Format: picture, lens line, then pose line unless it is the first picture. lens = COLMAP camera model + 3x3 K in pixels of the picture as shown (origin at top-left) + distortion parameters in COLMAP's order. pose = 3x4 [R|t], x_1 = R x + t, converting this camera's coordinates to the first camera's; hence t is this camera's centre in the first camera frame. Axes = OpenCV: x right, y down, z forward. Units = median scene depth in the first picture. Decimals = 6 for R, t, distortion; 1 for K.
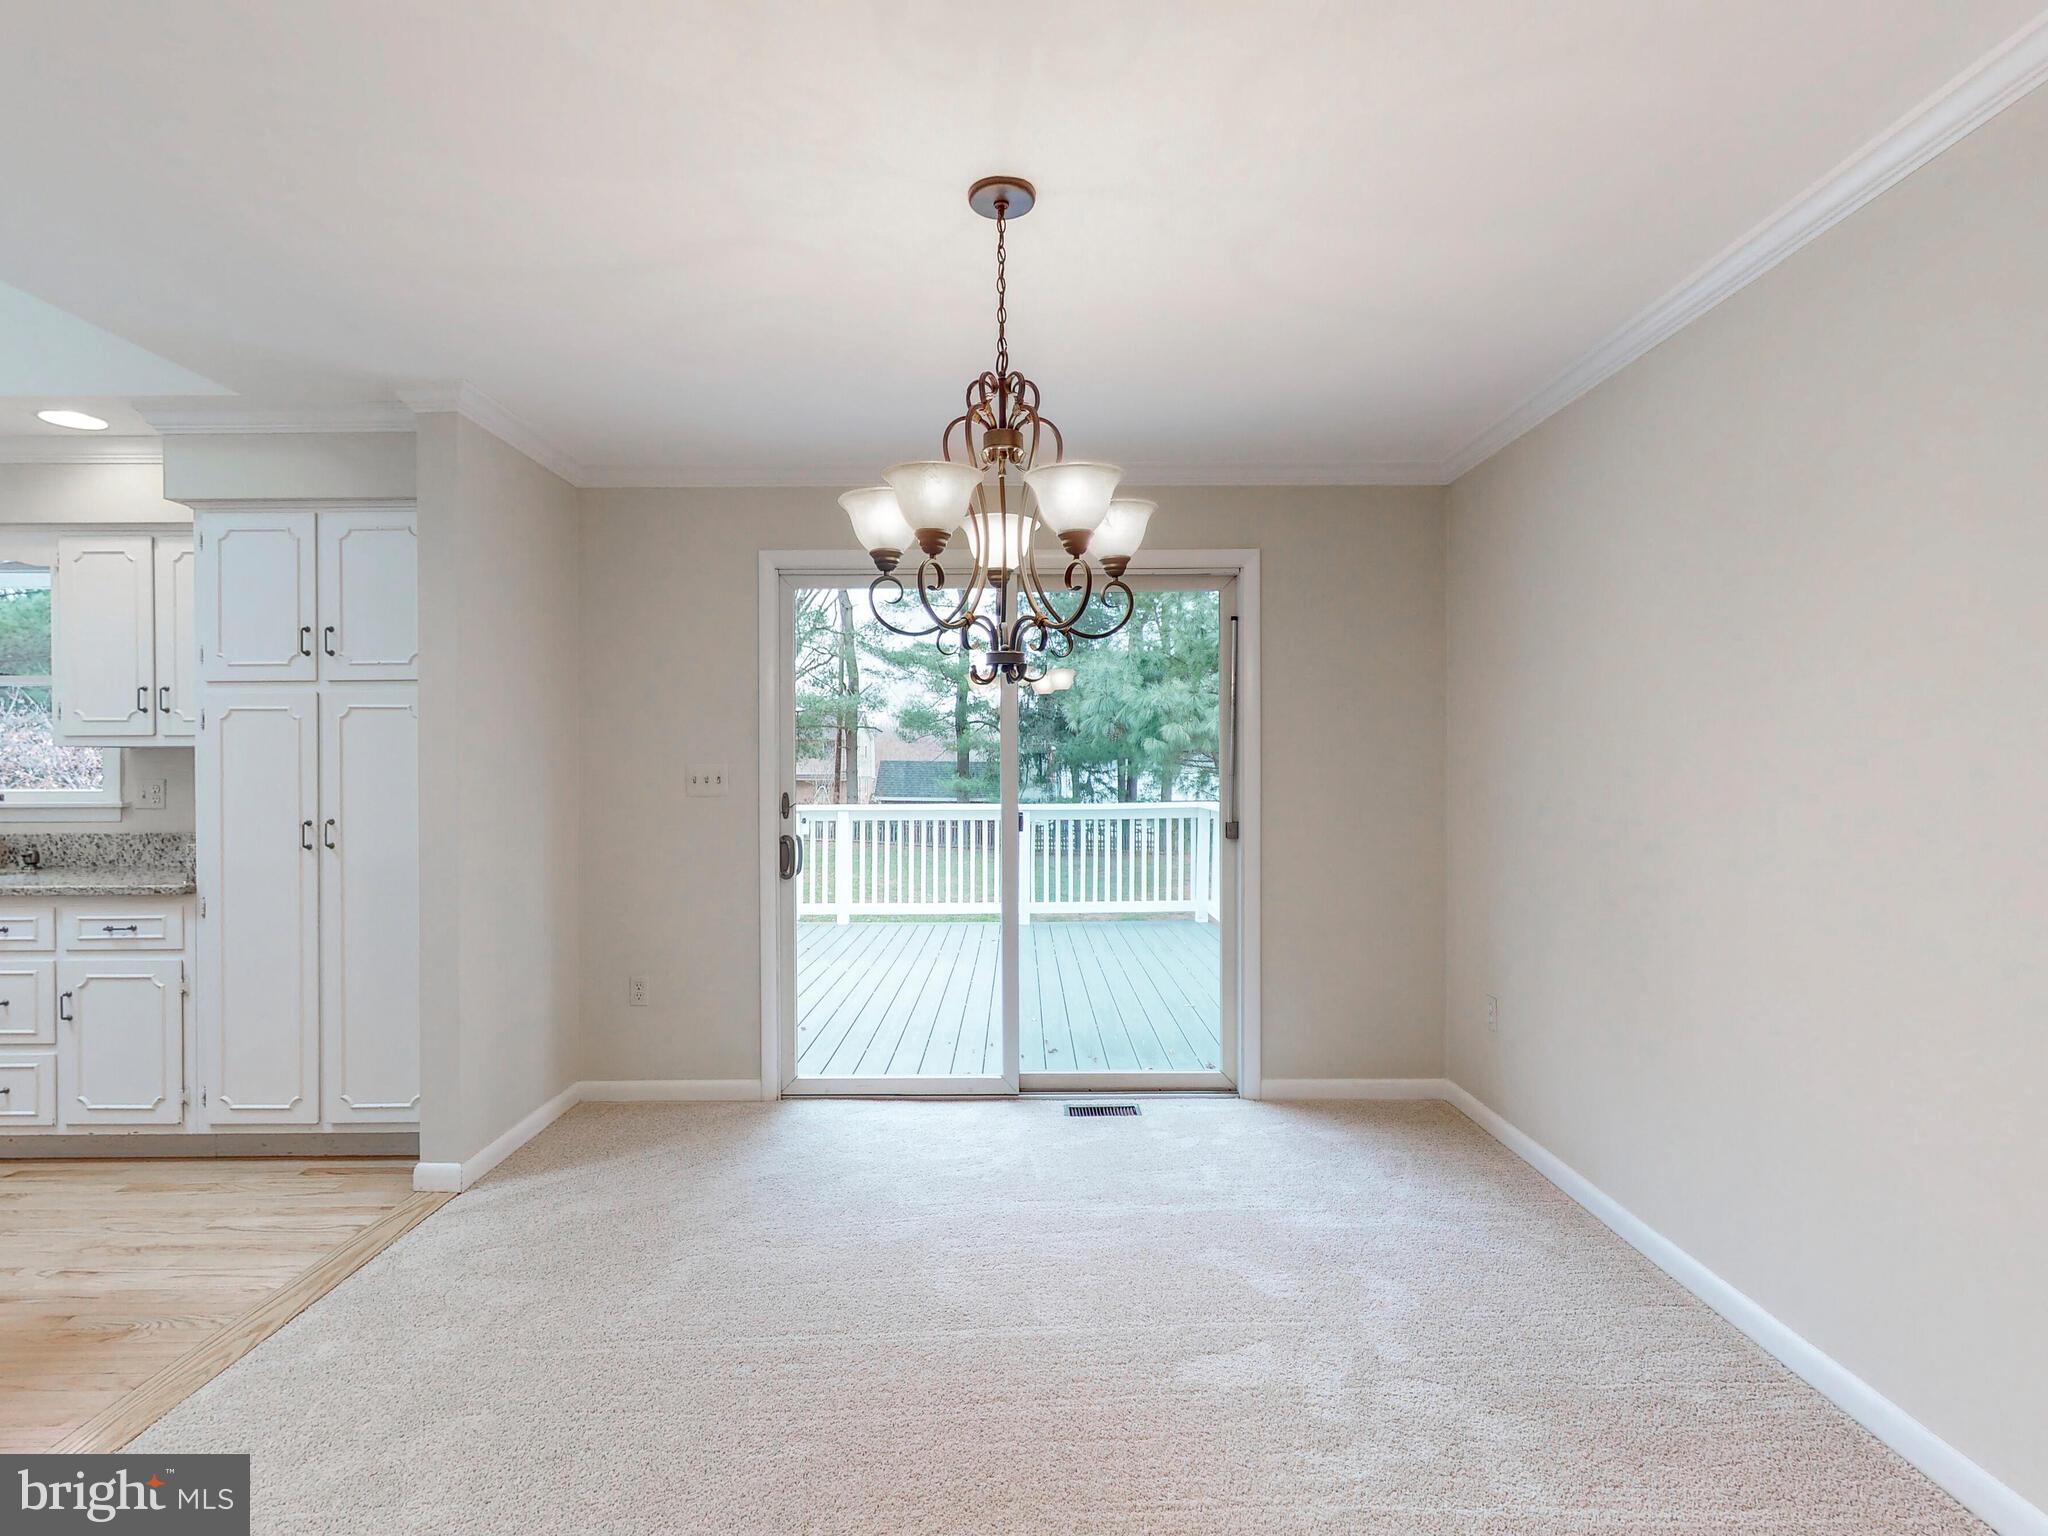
lens RADIAL K [[1000.9, 0, 1024.0], [0, 1000.9, 768.0], [0, 0, 1]] dist [0.000366, -0.000881]
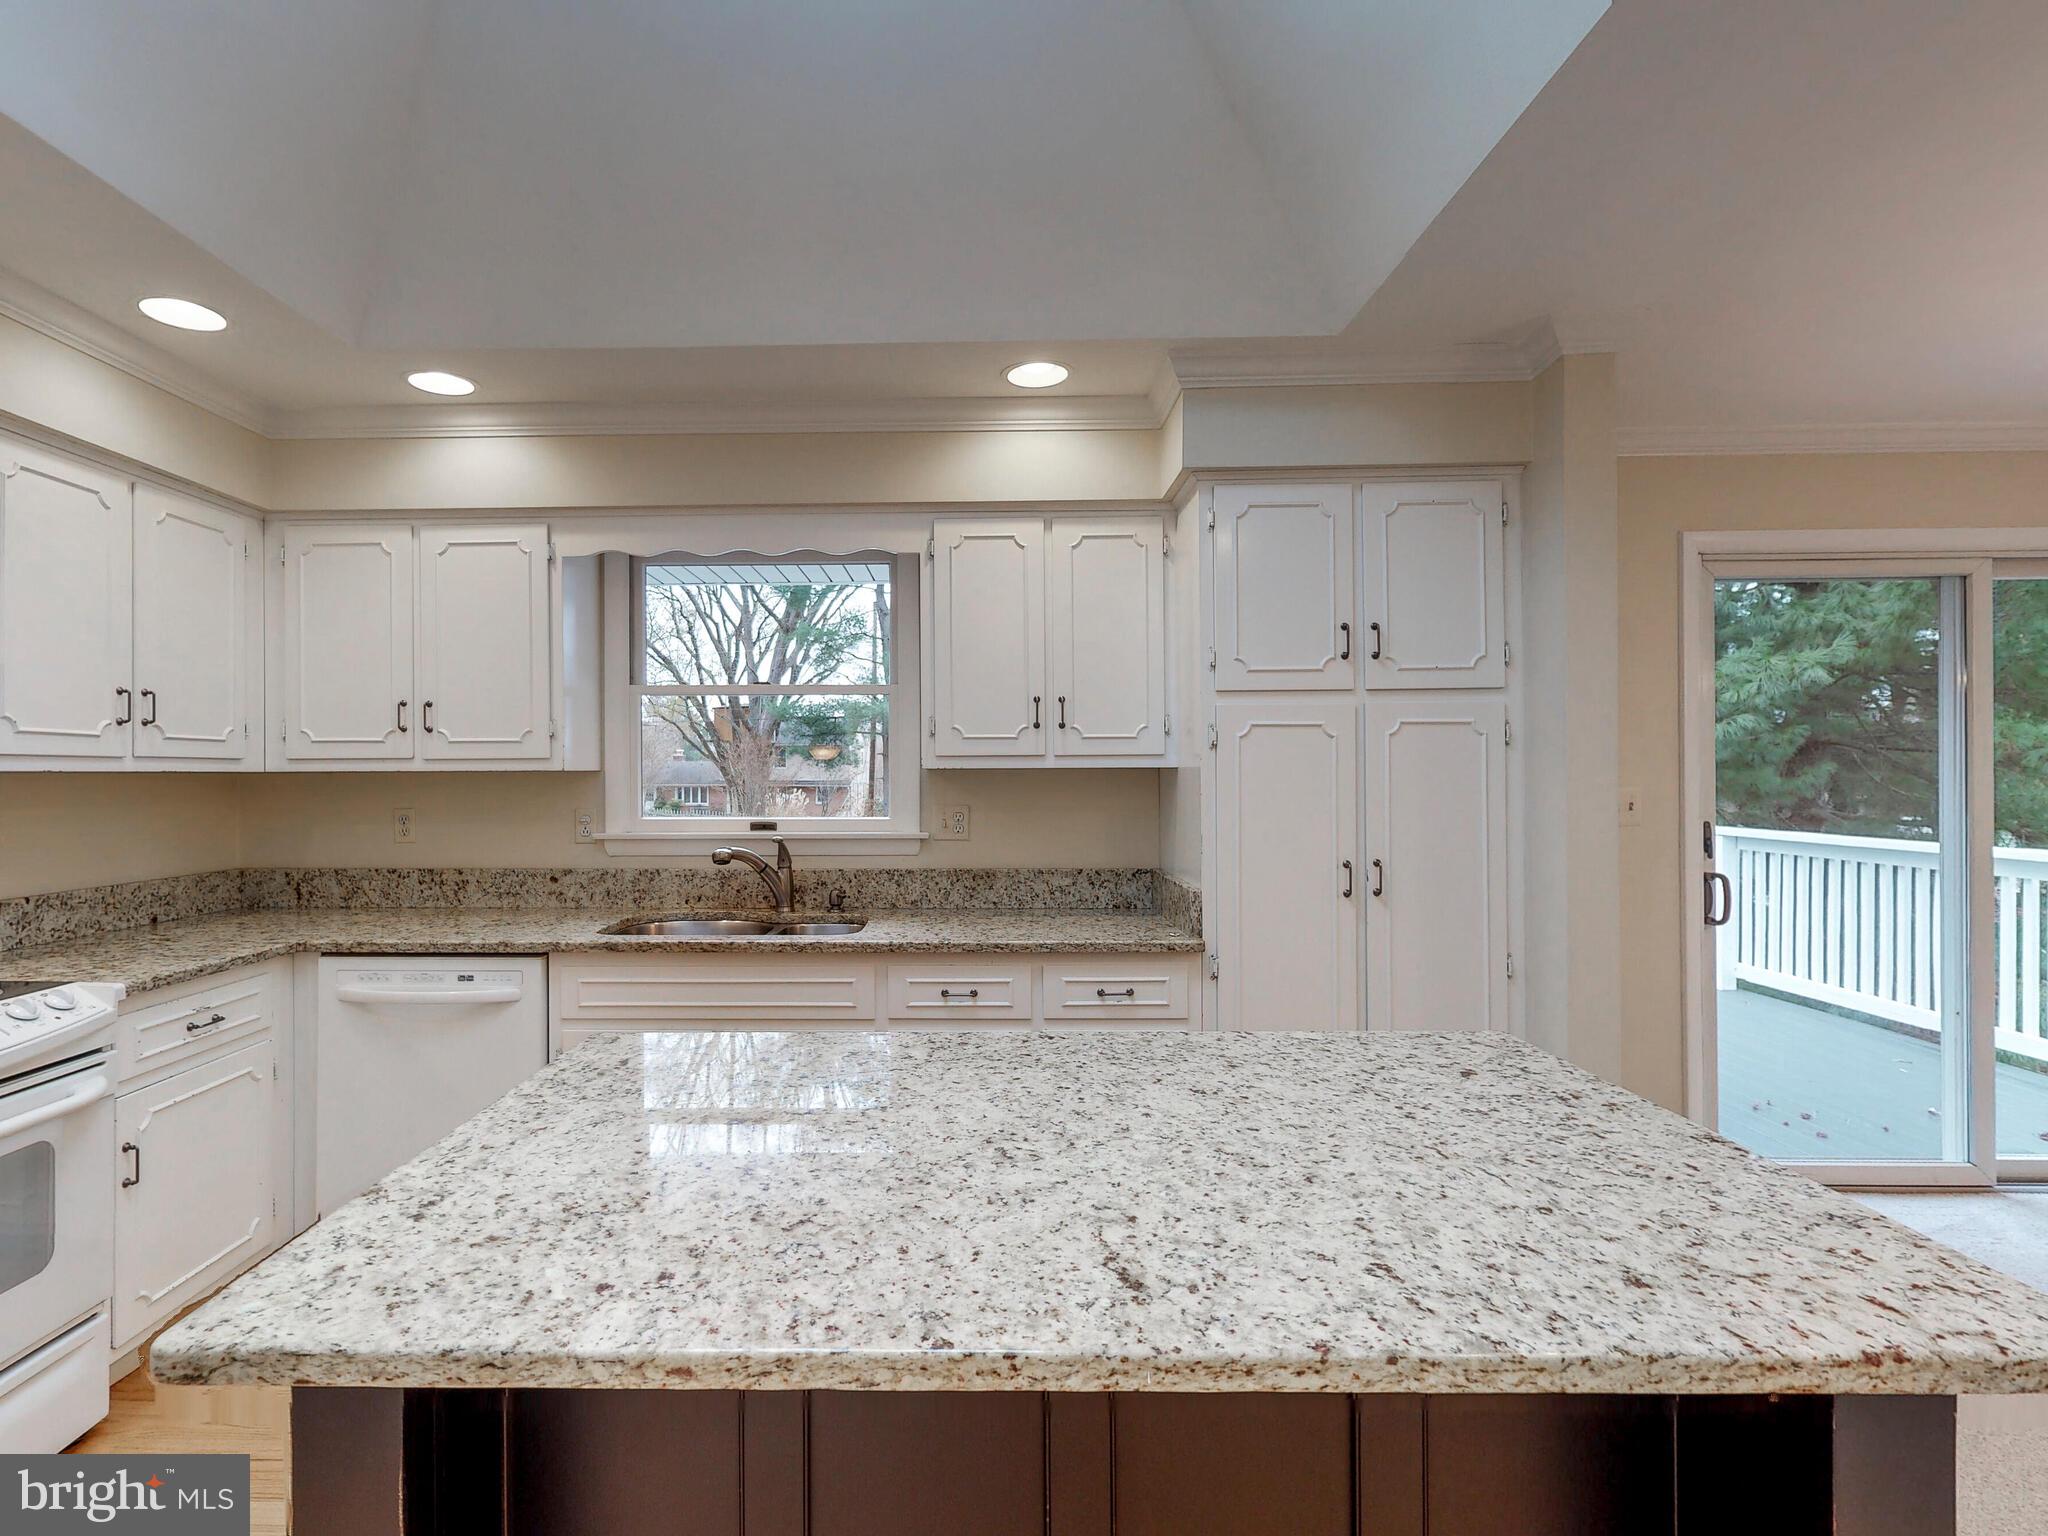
lens RADIAL K [[1003.0, 0, 951.9], [0, 1003.0, 766.3], [0, 0, 1]] dist [0.000502, 0.000272]
pose [[0.999453, -0.001139, -0.033064, -0.890603], [0.000973, 0.999987, -0.005043, -0.018620], [0.033069, 0.005008, 0.999441, 0.153444]]
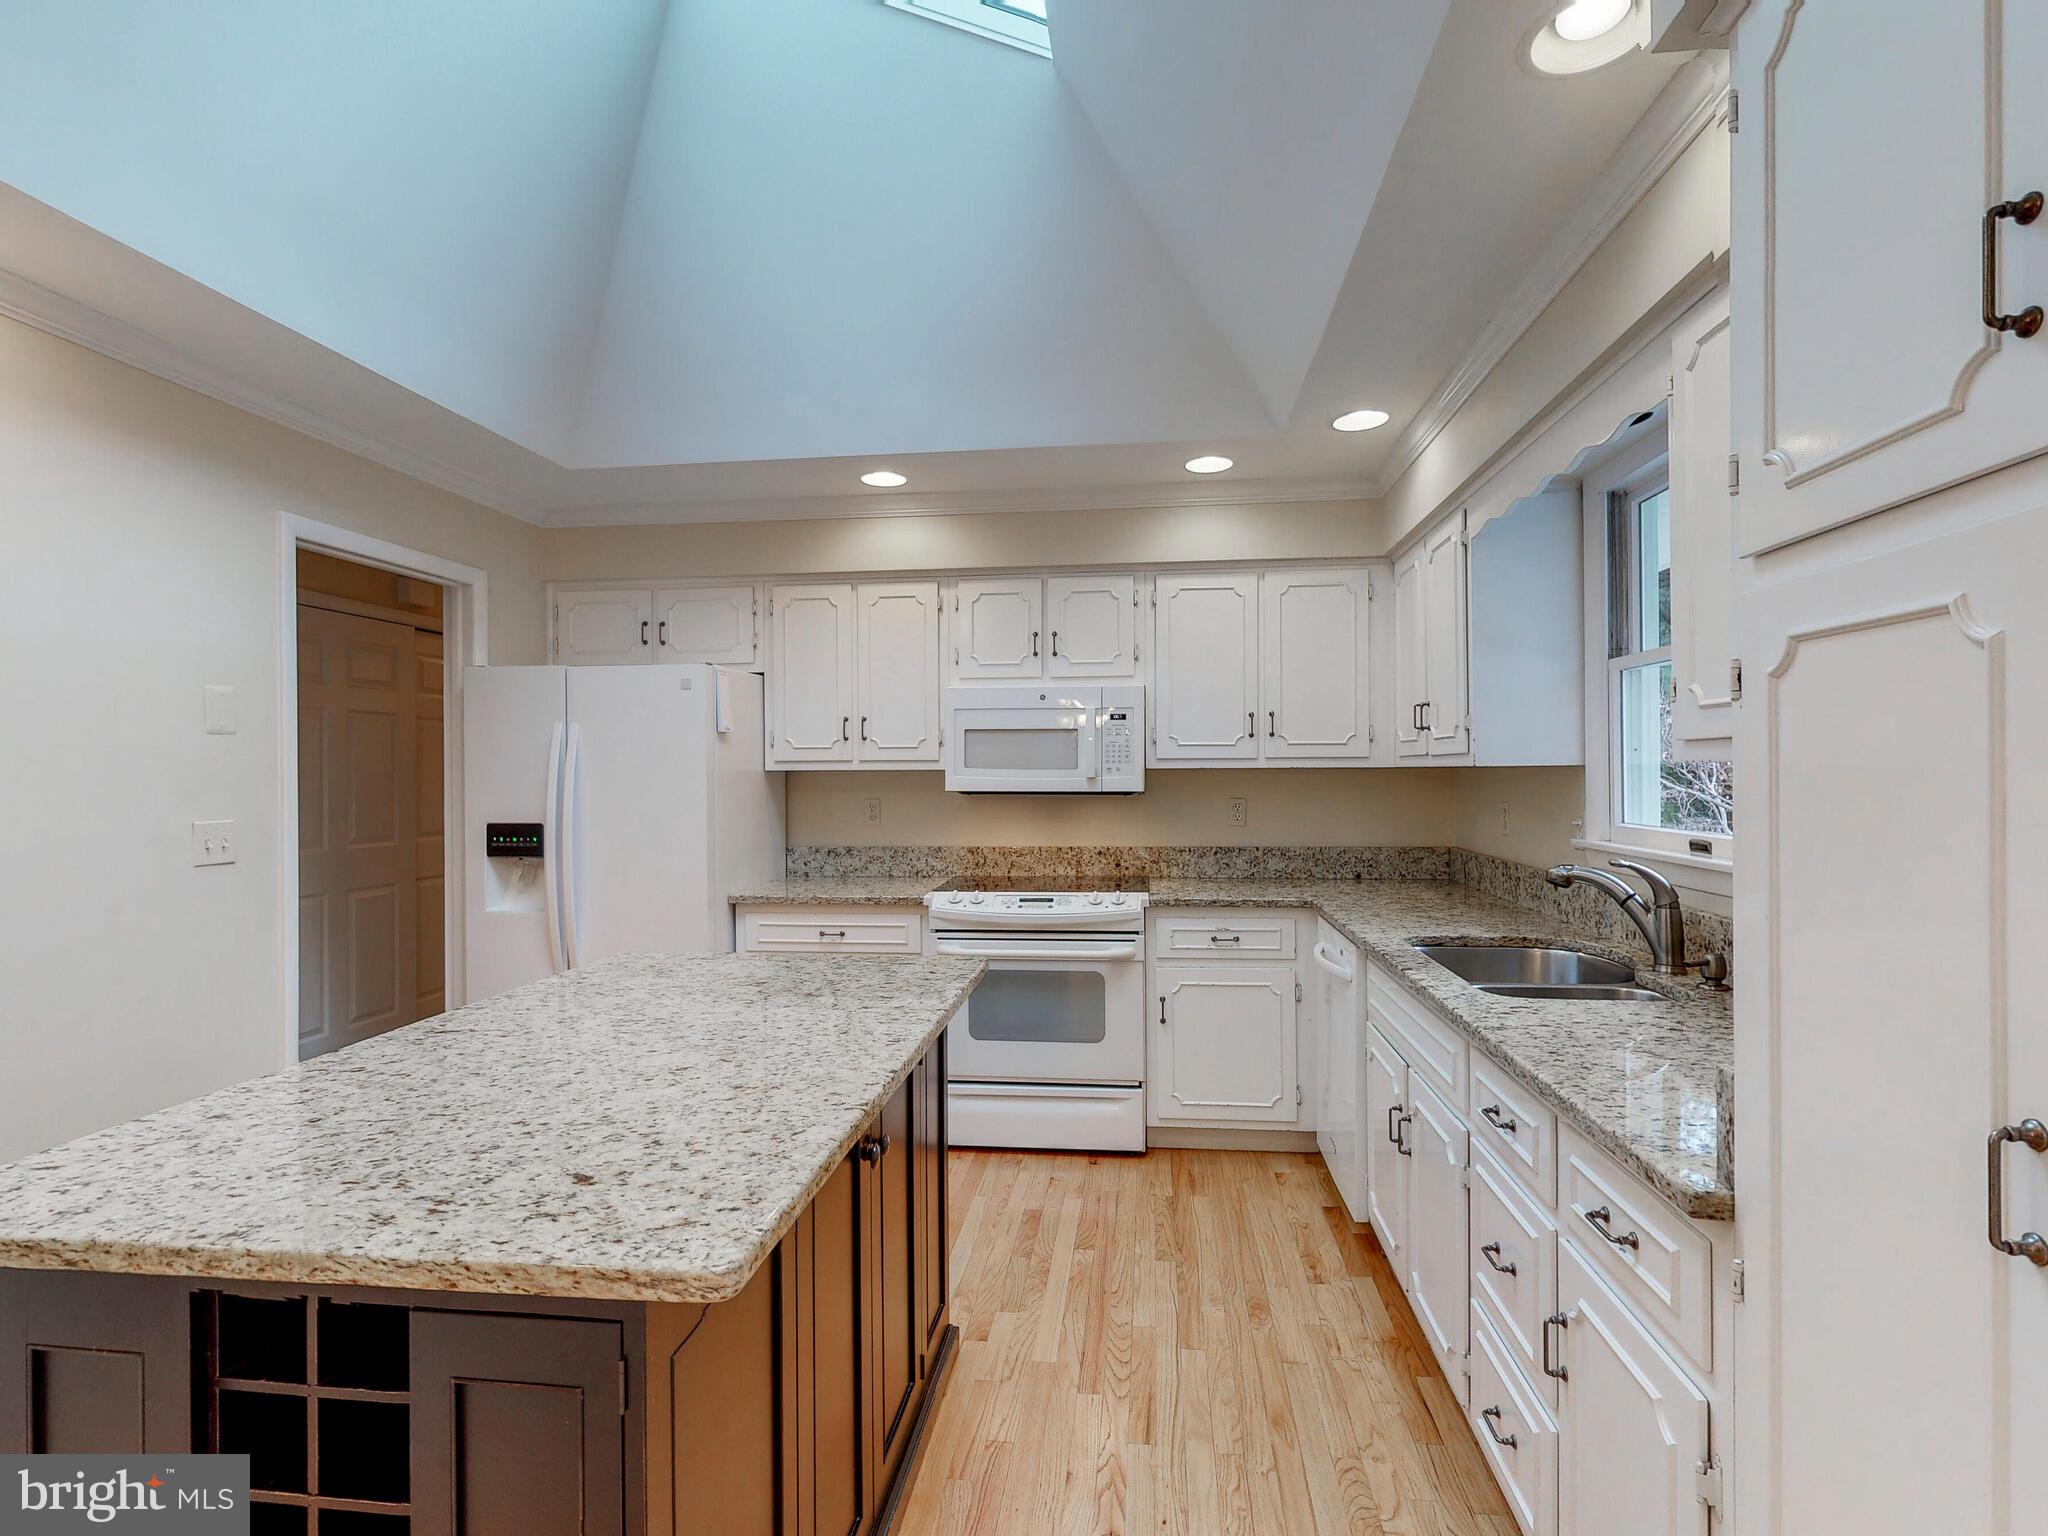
lens RADIAL K [[1000.9, 0, 1024.0], [0, 1000.9, 768.0], [0, 0, 1]] dist [0.000366, -0.000881]
pose [[-0.130013, 0.000604, -0.991512, -0.422536], [0.007360, 0.999973, -0.000356, -0.020478], [0.991485, -0.007343, -0.130014, 0.725901]]
